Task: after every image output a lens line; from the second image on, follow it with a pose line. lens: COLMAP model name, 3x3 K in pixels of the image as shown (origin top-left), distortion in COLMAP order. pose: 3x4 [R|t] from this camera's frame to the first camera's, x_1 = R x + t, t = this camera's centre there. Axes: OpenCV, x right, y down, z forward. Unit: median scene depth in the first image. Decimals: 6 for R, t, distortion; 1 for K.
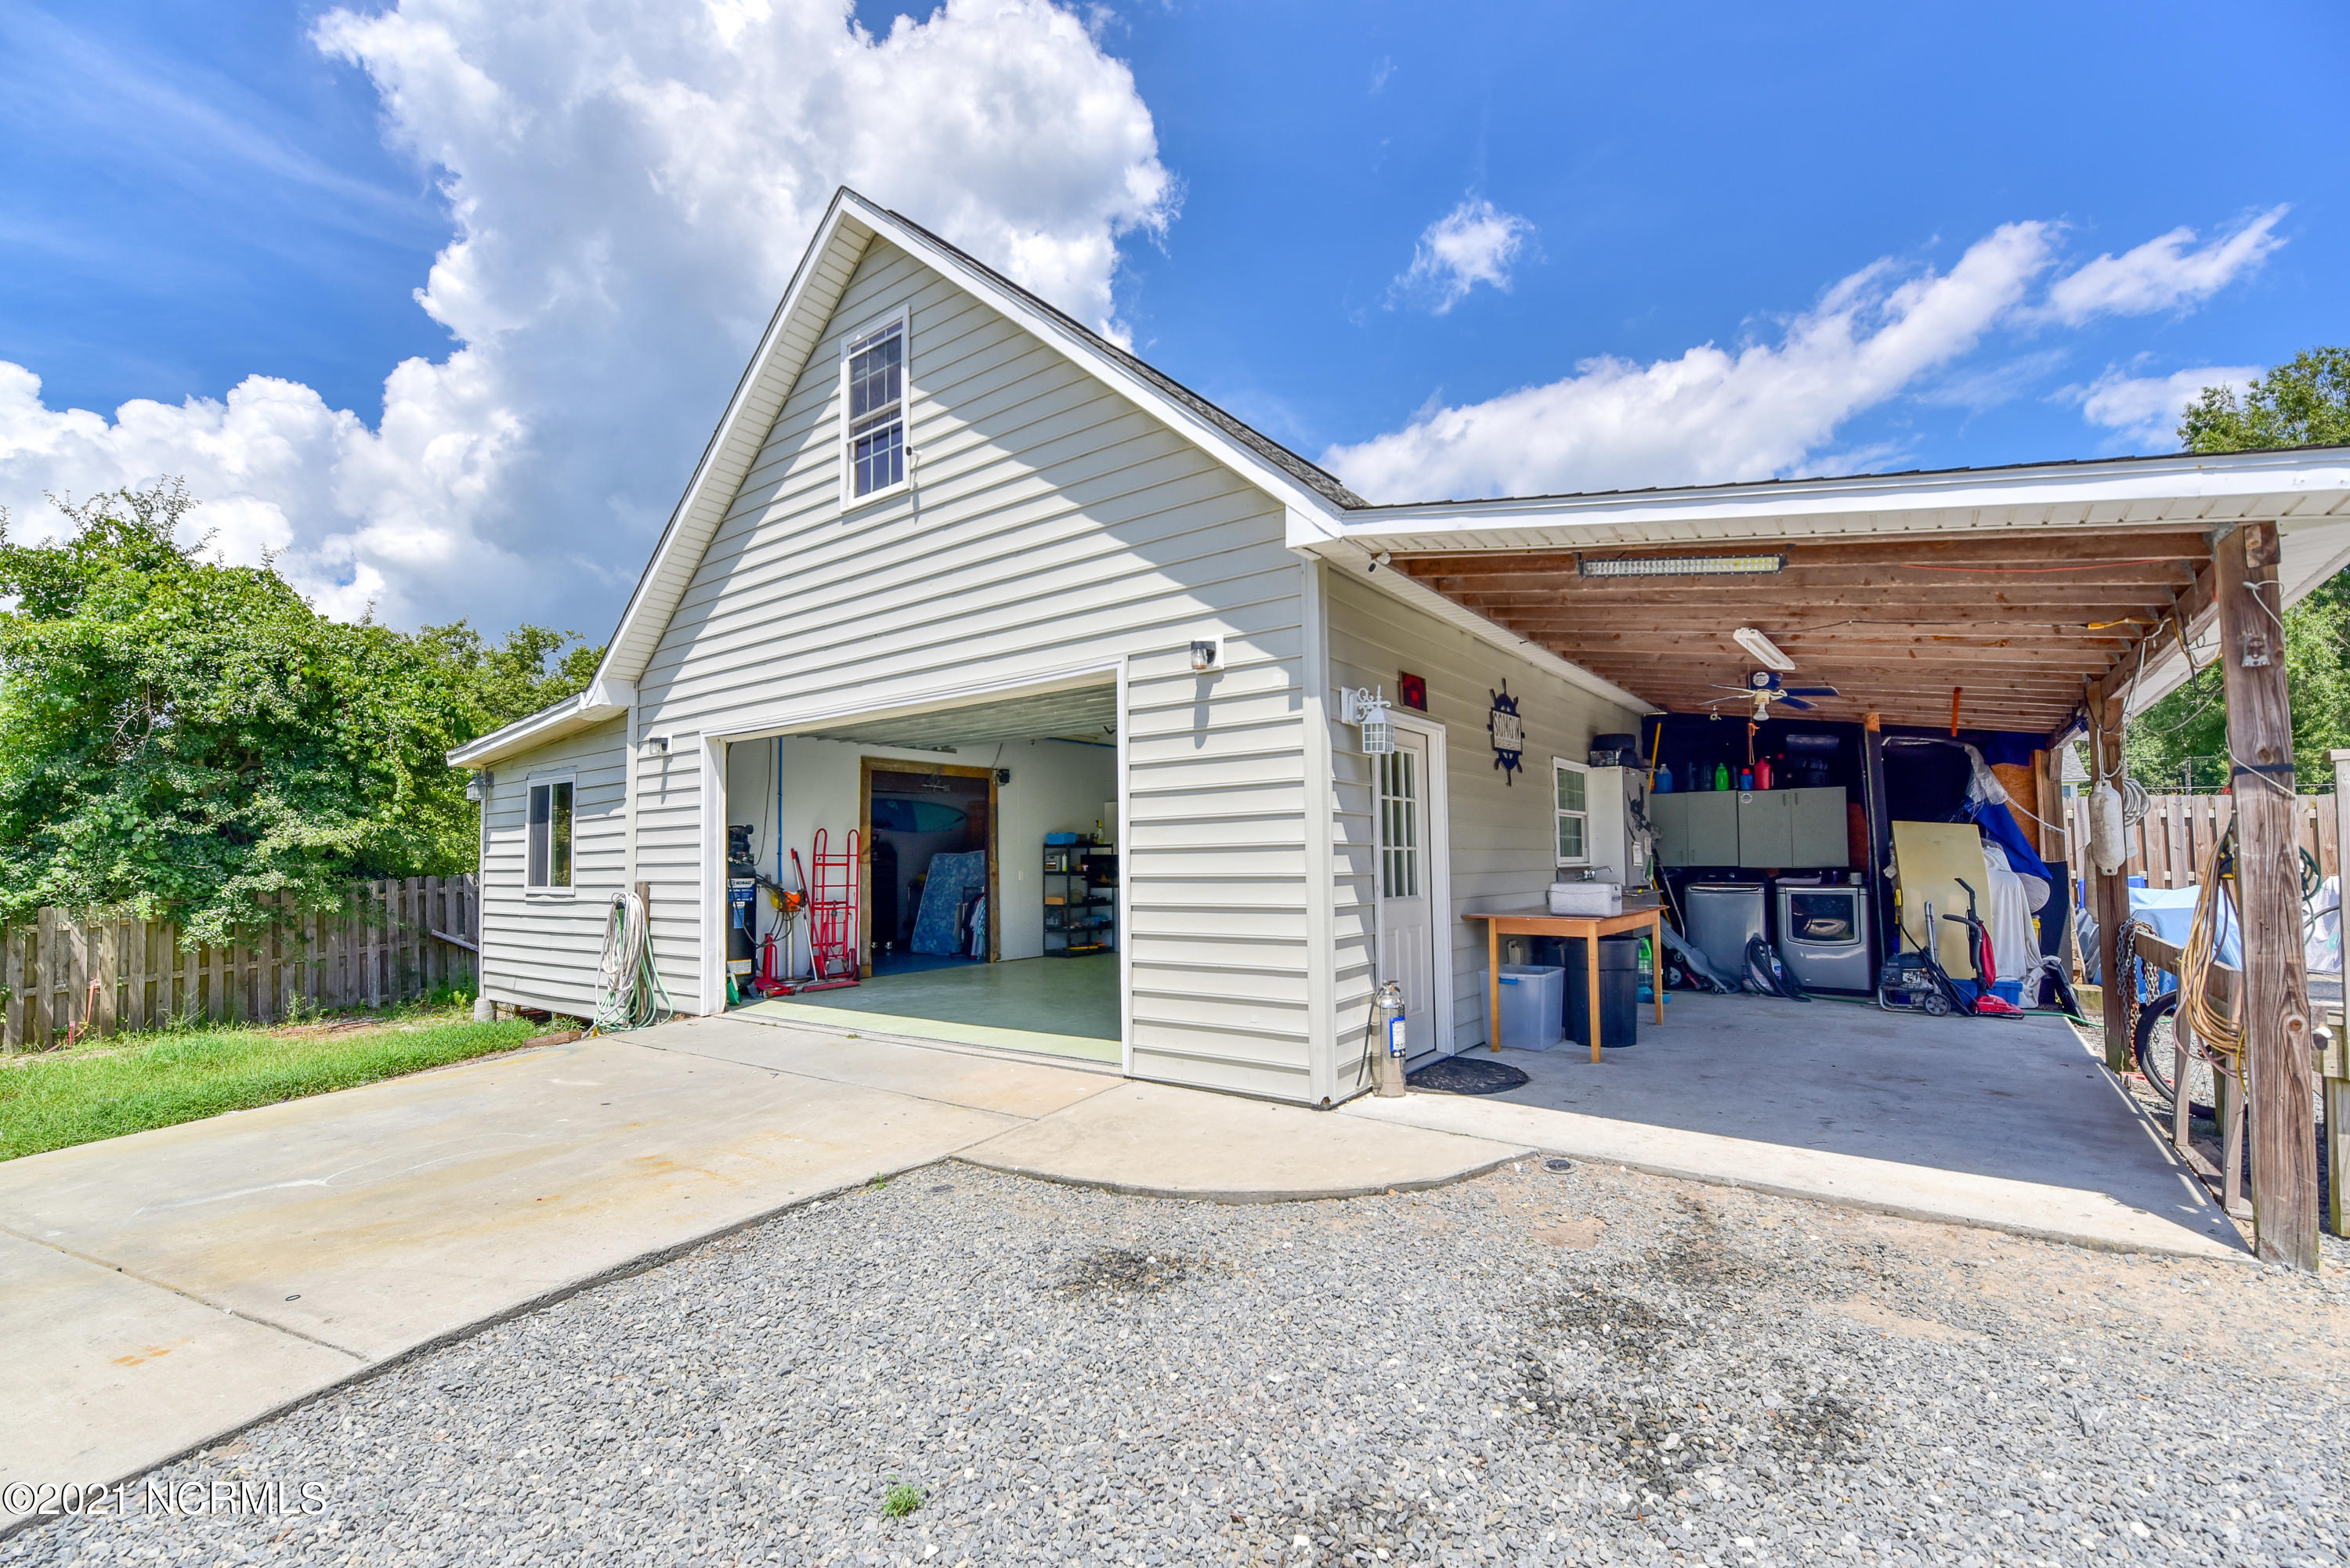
lens RADIAL K [[1015.7, 0, 1190.3], [0, 1015.7, 813.7], [0, 0, 1]] dist [0.001009, -0.011363]
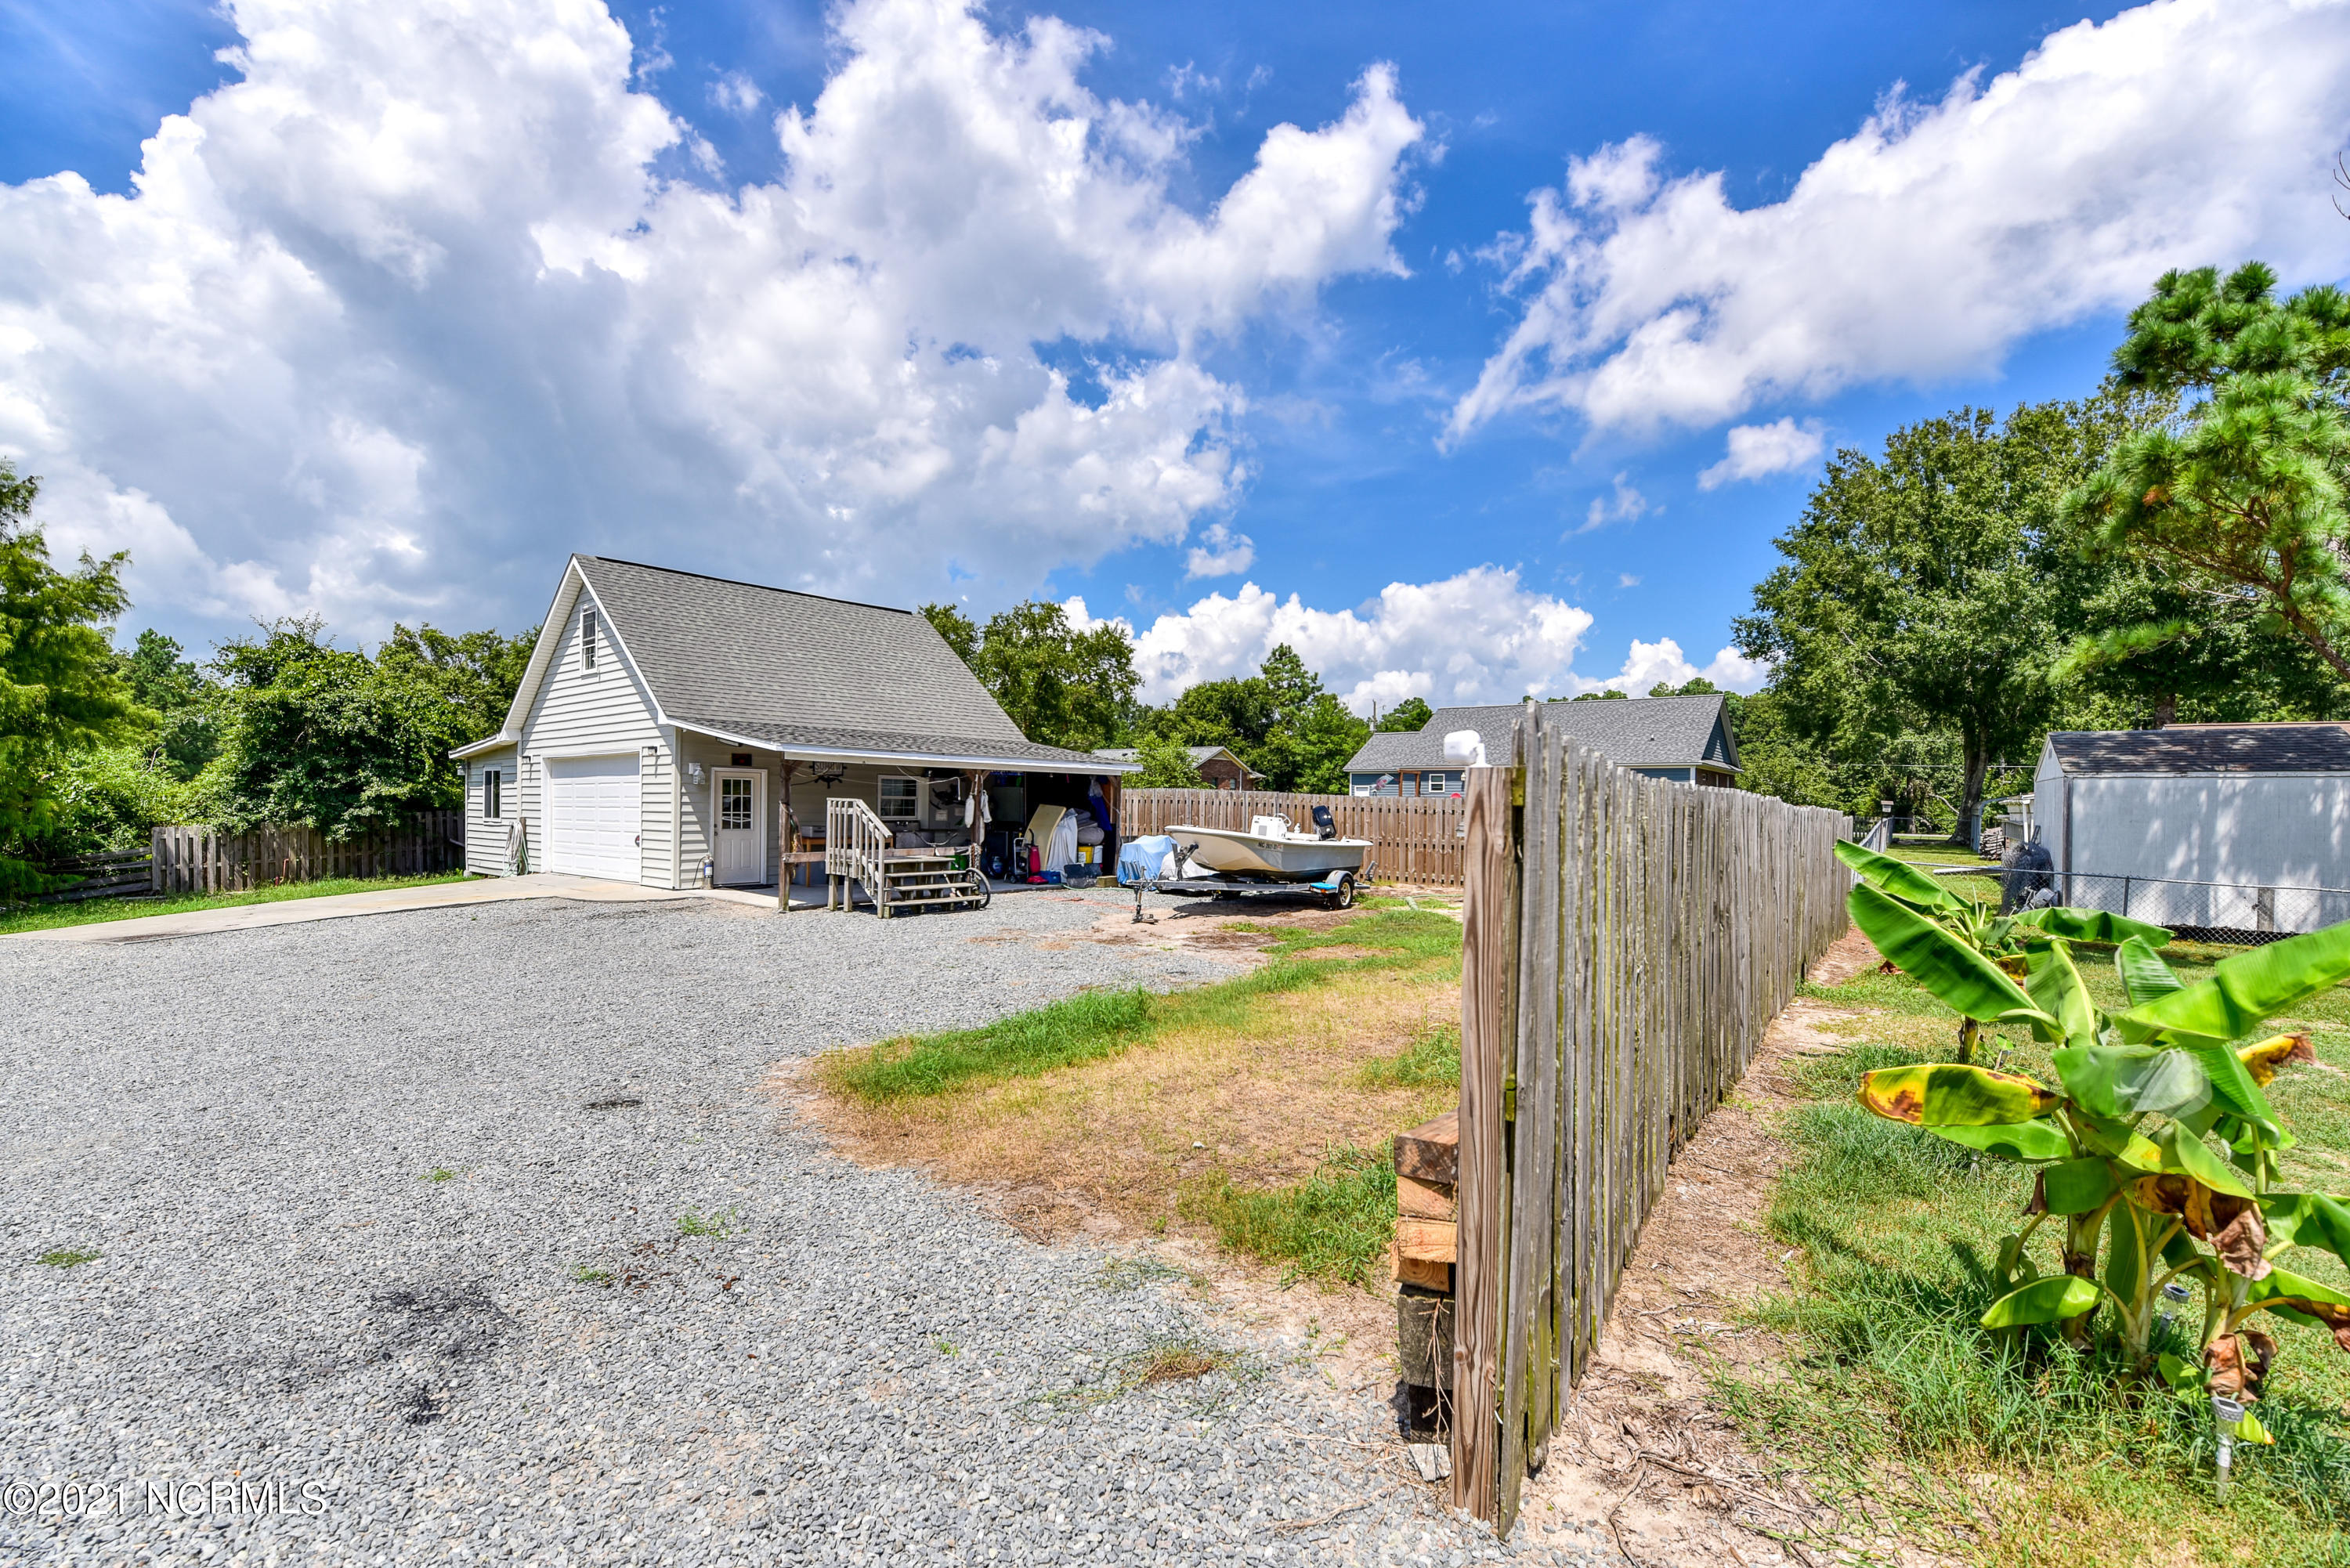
lens RADIAL K [[1015.7, 0, 1190.3], [0, 1015.7, 813.7], [0, 0, 1]] dist [0.001009, -0.011363]
pose [[0.998575, 0.023556, -0.047894, 1.084288], [-0.020710, 0.998039, 0.059068, -0.108024], [0.049191, -0.057992, 0.997104, -1.224069]]
